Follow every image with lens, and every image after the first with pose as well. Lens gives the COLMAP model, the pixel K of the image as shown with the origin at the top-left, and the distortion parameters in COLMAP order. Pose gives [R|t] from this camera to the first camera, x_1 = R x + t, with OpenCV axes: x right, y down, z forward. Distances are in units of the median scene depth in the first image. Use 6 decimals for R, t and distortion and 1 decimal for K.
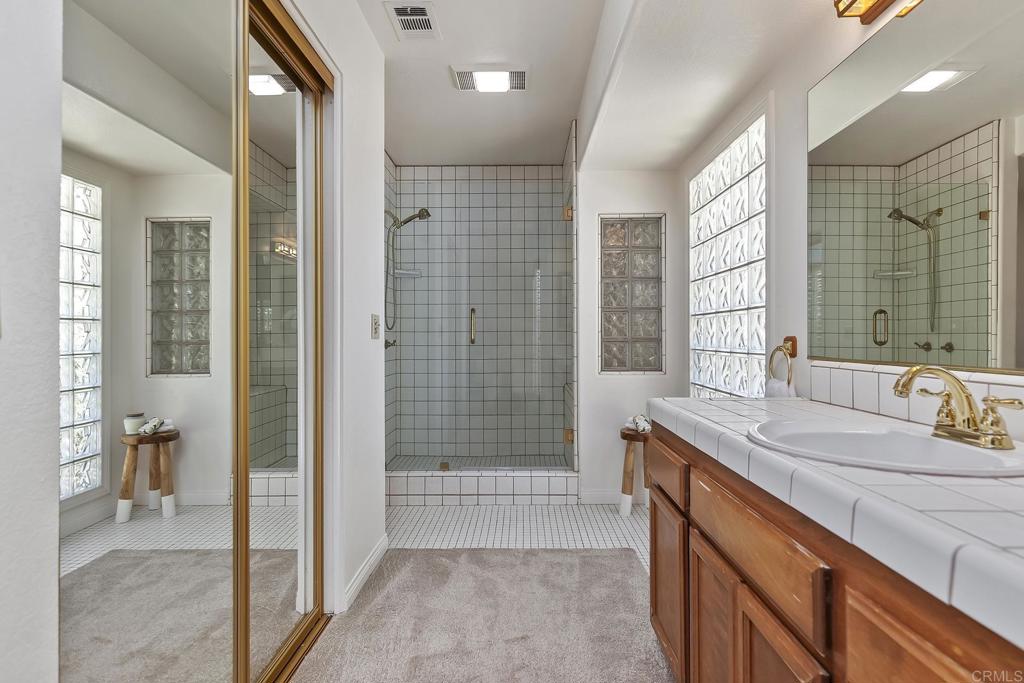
lens RADIAL K [[539.3, 0, 508.1], [0, 539.3, 339.9], [0, 0, 1]] dist [0.003256, 0.000156]
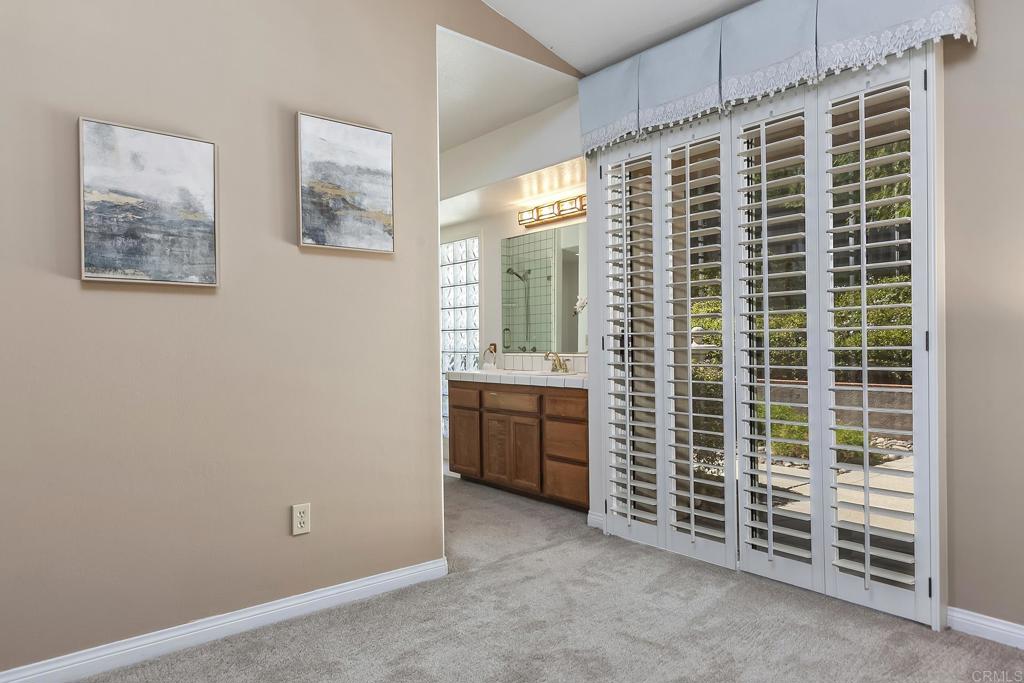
lens RADIAL K [[650.4, 0, 515.0], [0, 650.4, 344.5], [0, 0, 1]] dist [0.009319, 0.001510]
pose [[0.768202, -0.001588, 0.640206, -0.639878], [0.004294, 0.999987, -0.002671, 0.003475], [-0.640193, 0.004801, 0.768199, -0.638927]]
